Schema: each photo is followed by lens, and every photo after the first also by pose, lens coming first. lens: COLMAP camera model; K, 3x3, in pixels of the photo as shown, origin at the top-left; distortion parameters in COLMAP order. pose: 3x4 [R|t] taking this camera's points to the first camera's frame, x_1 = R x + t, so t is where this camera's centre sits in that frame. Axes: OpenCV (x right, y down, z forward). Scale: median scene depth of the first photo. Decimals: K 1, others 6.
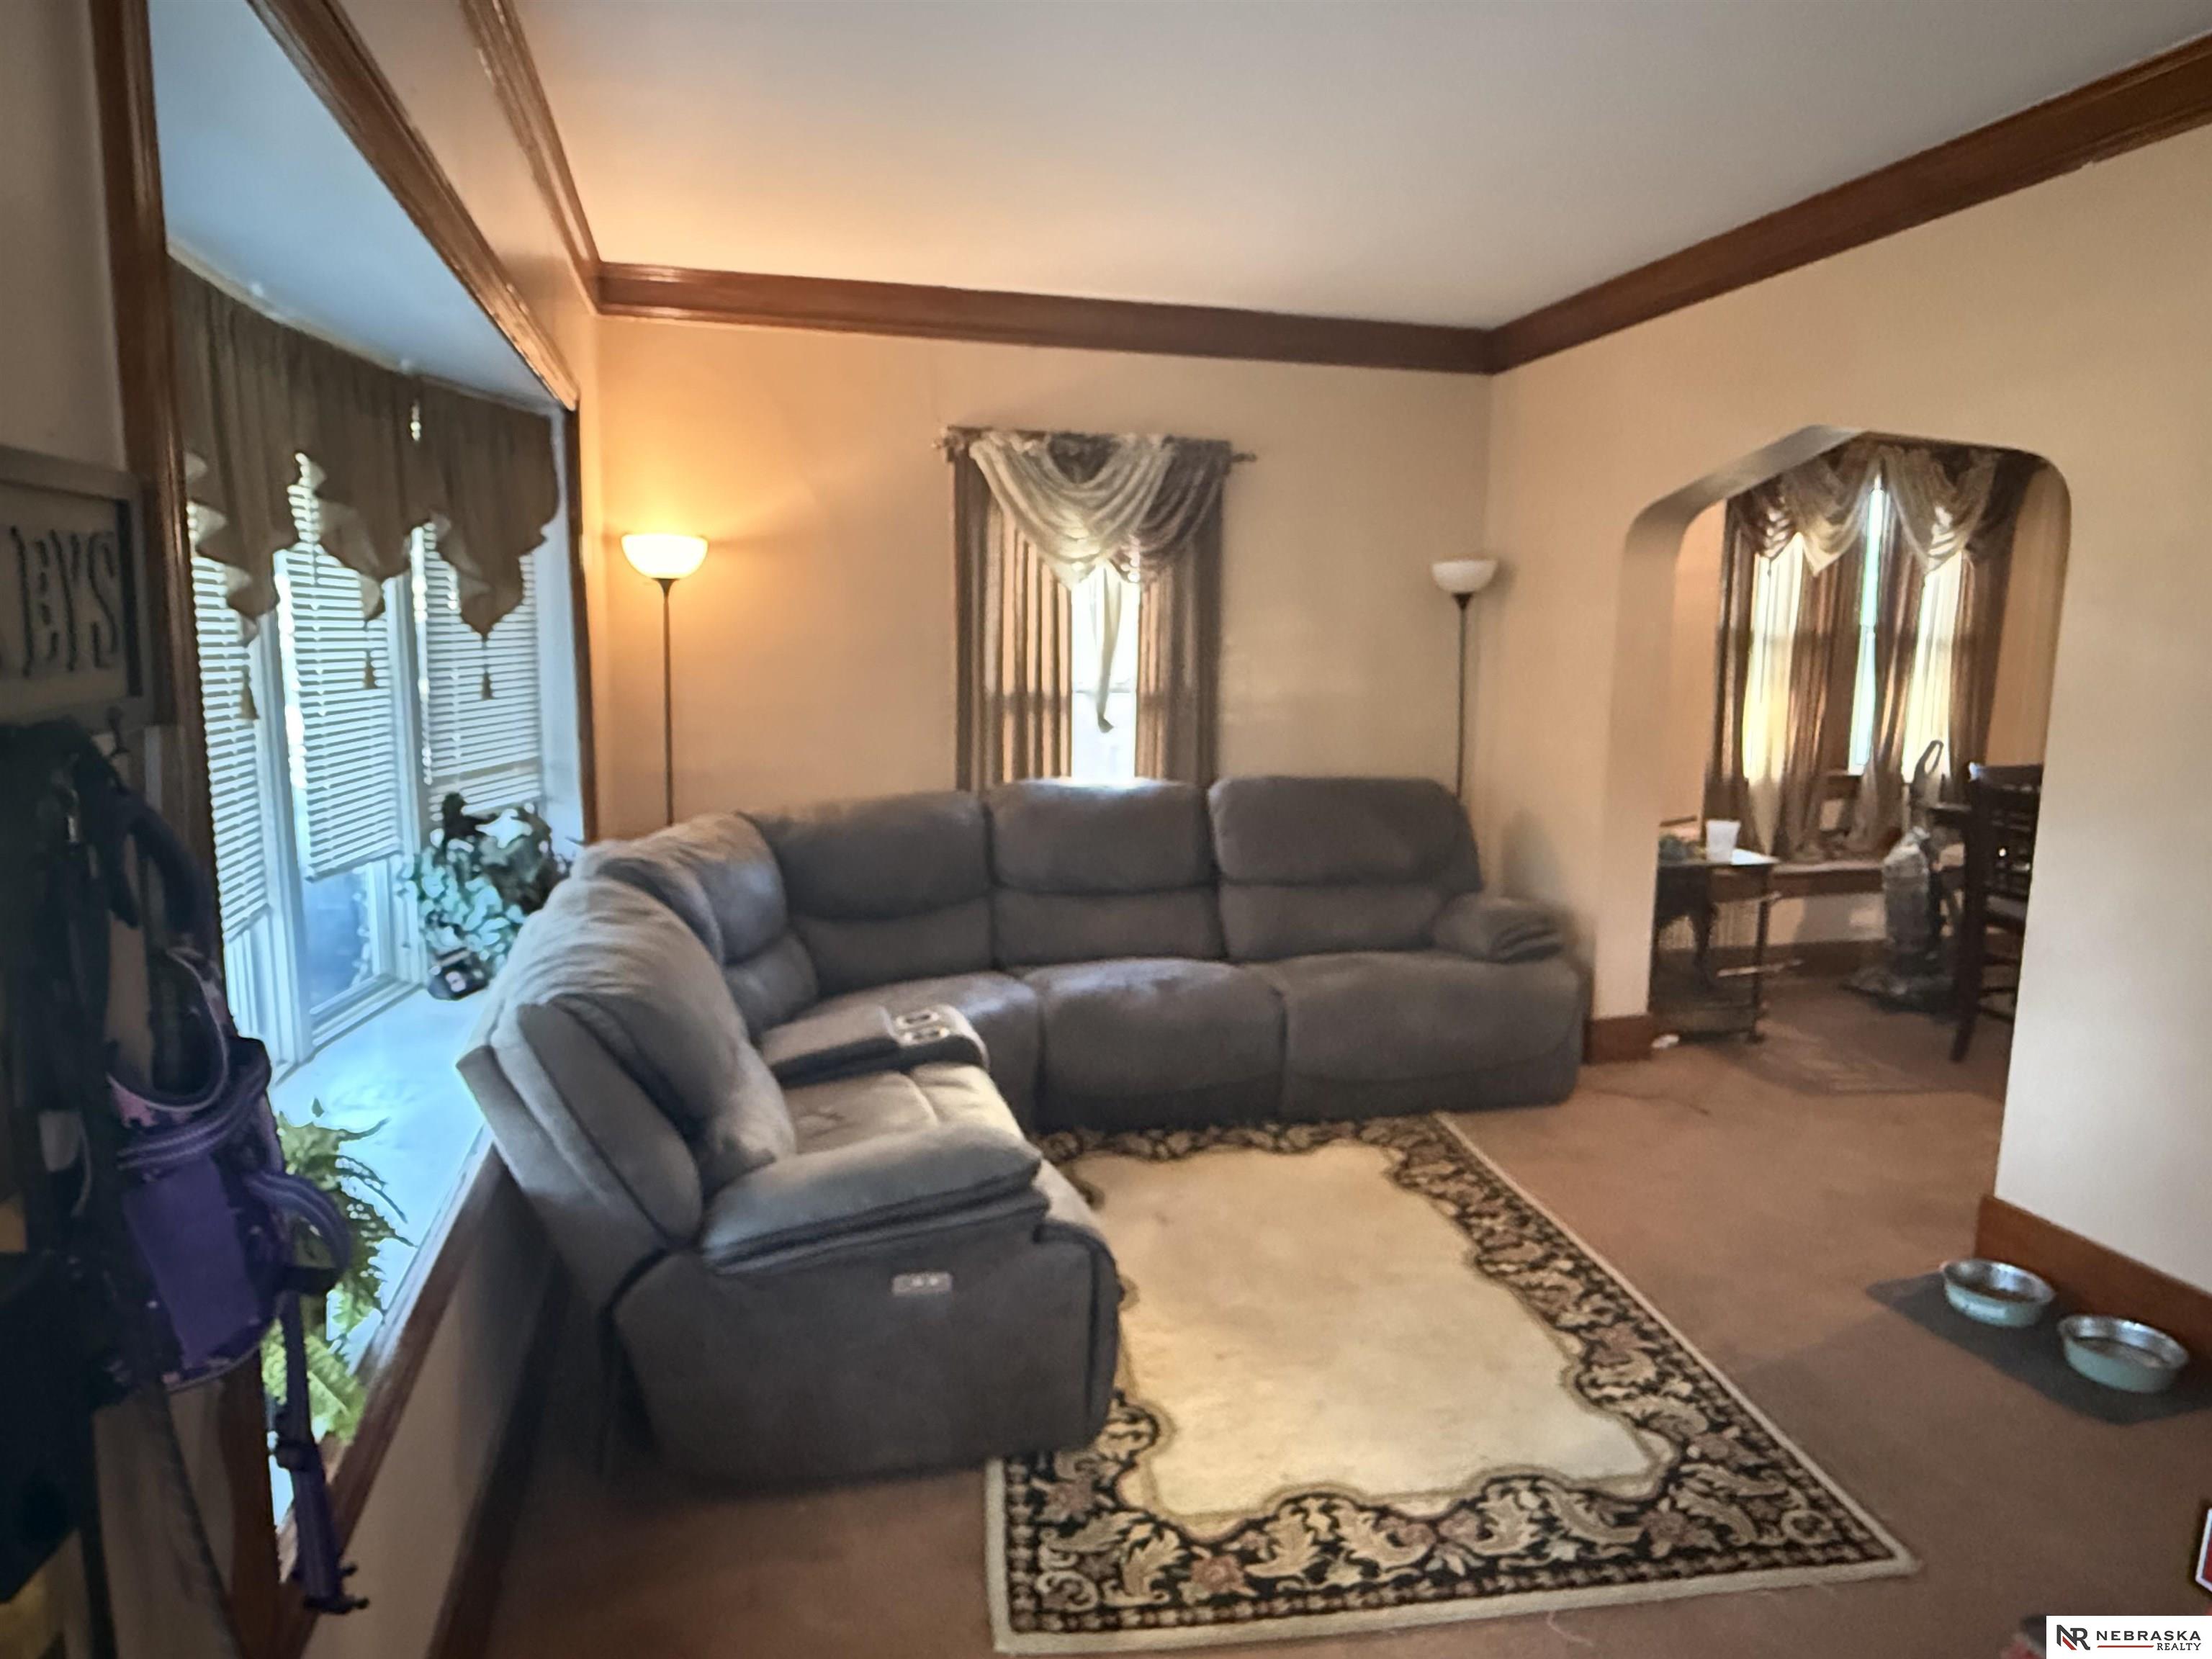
lens RADIAL K [[1348.9, 0, 1106.0], [0, 1348.9, 829.5], [0, 0, 1]] dist [0.000908, 0.000056]
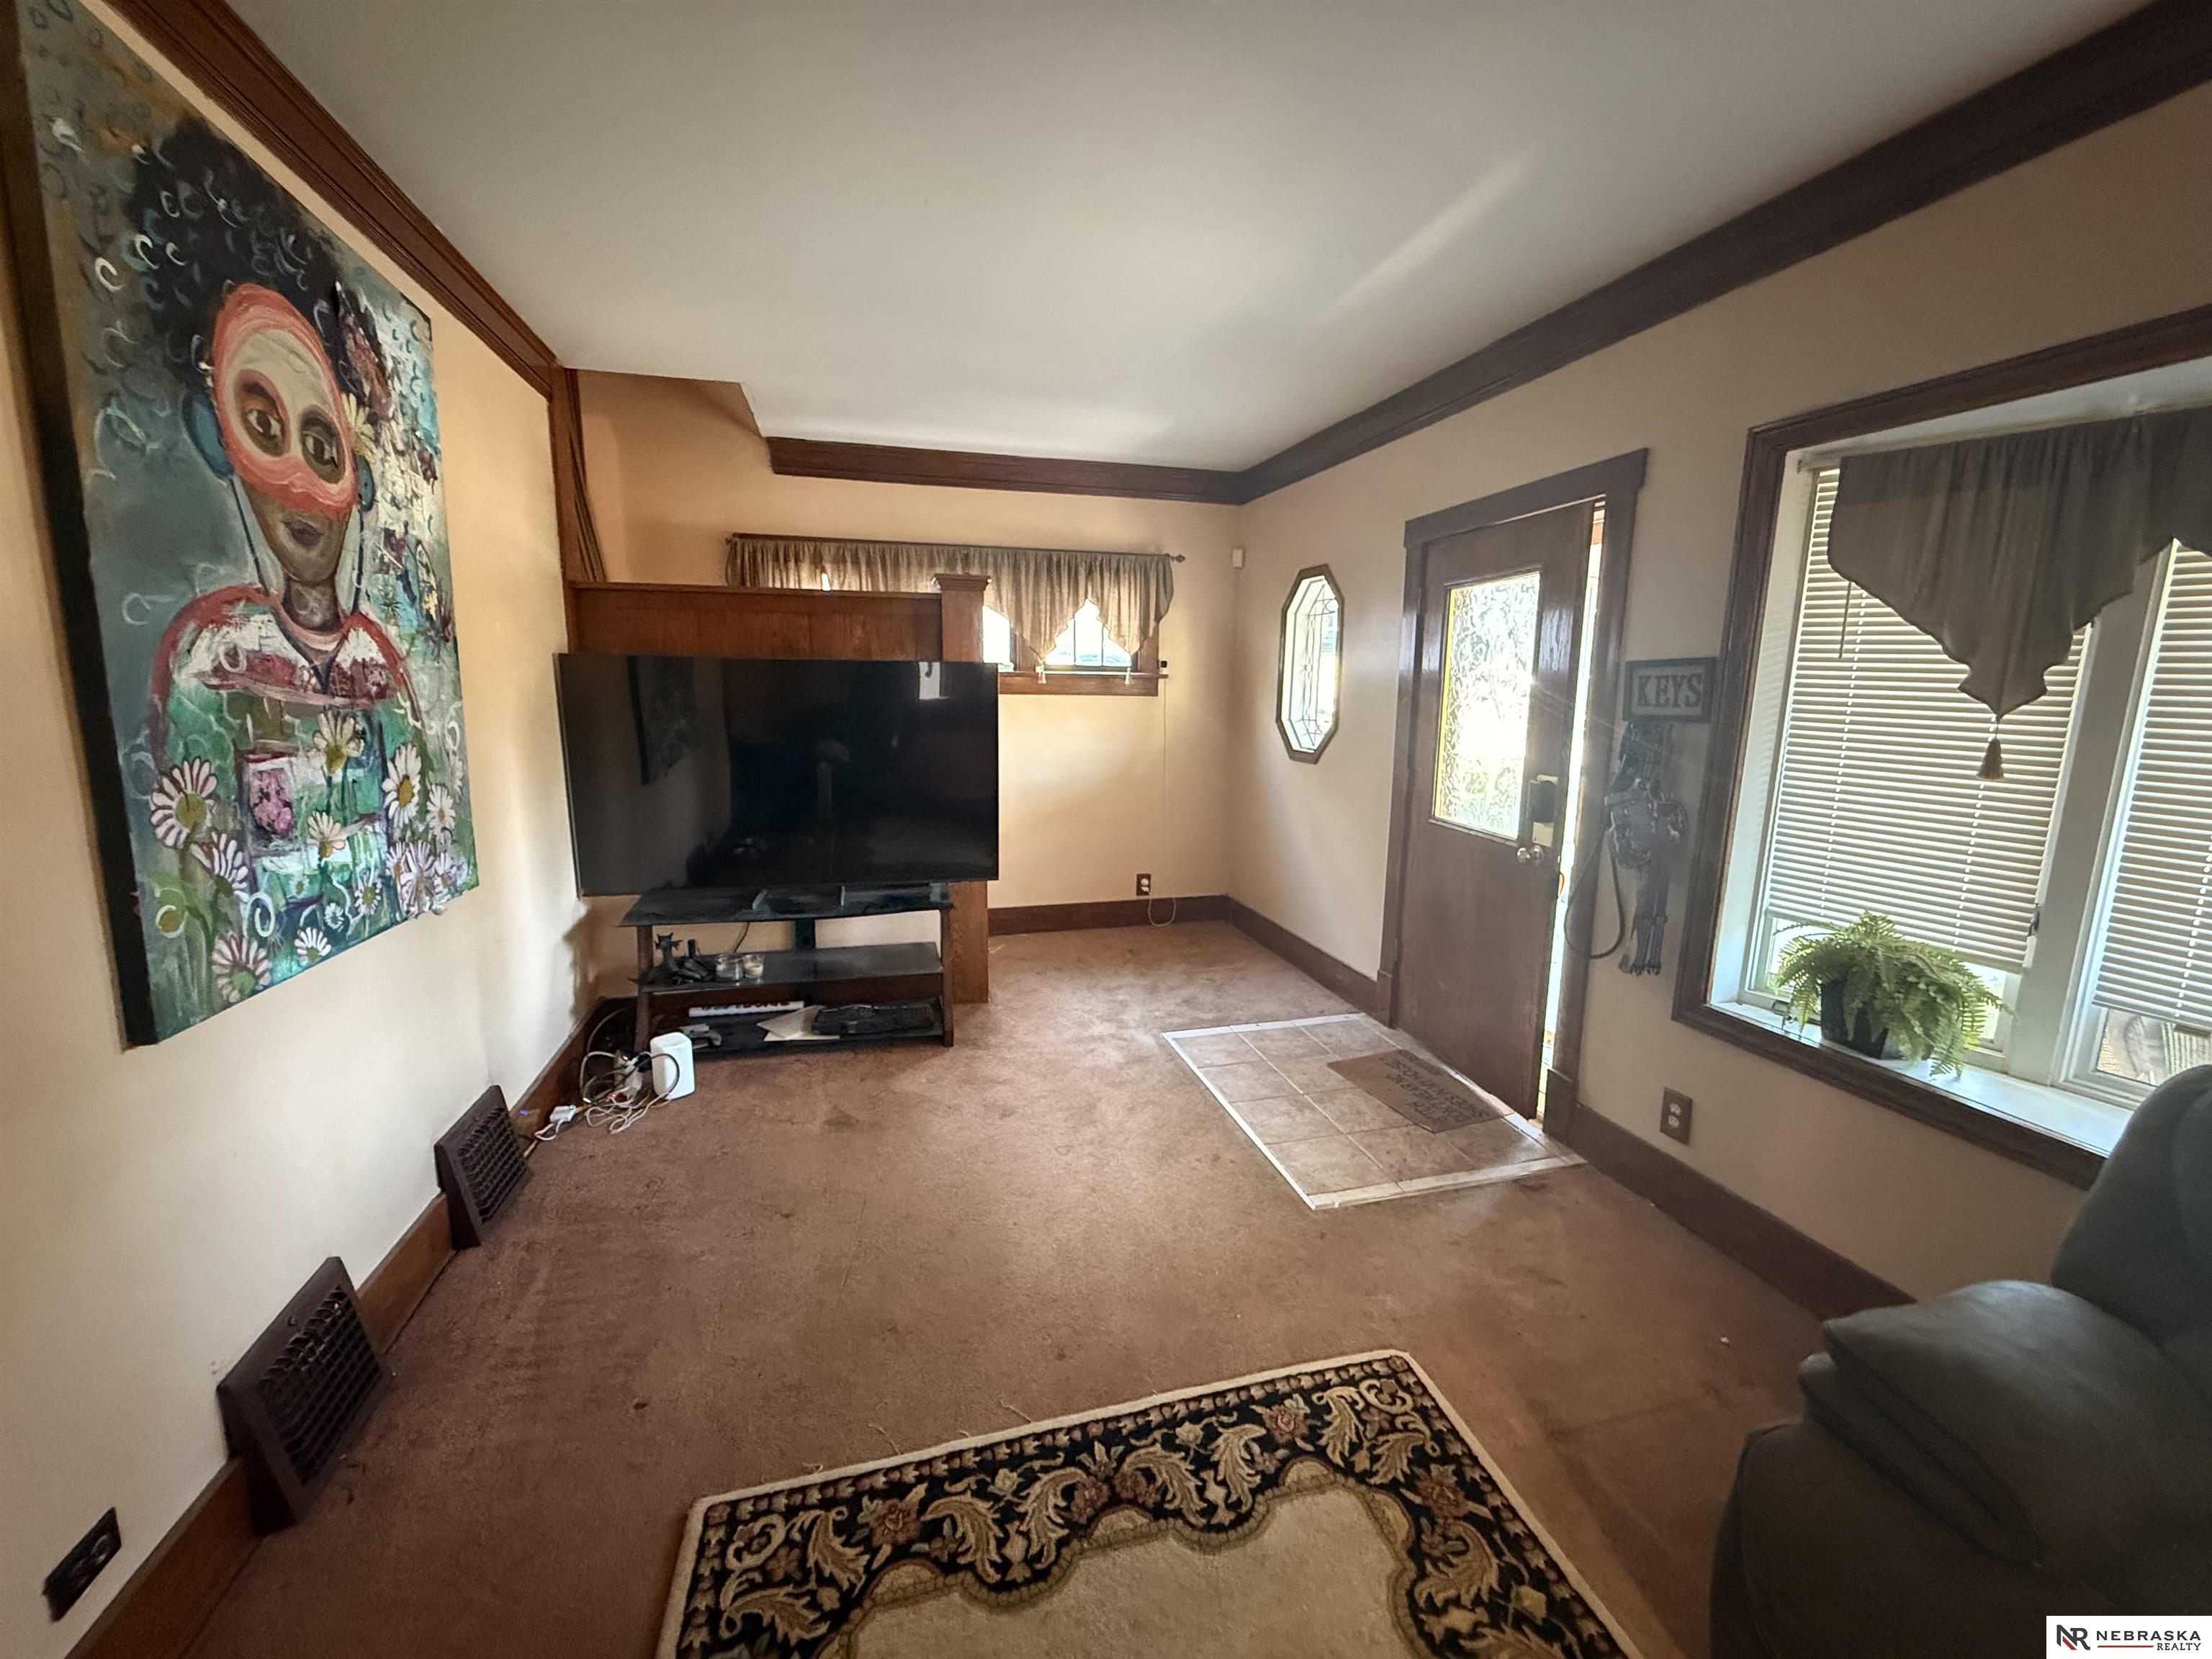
lens RADIAL K [[877.3, 0, 1106.0], [0, 877.3, 829.5], [0, 0, 1]] dist [0.000201, 0.000029]
pose [[-0.990227, 0.004958, -0.139379, 0.357964], [-0.038023, 0.951913, 0.303998, -0.229564], [0.134184, 0.306327, -0.942422, 1.558916]]
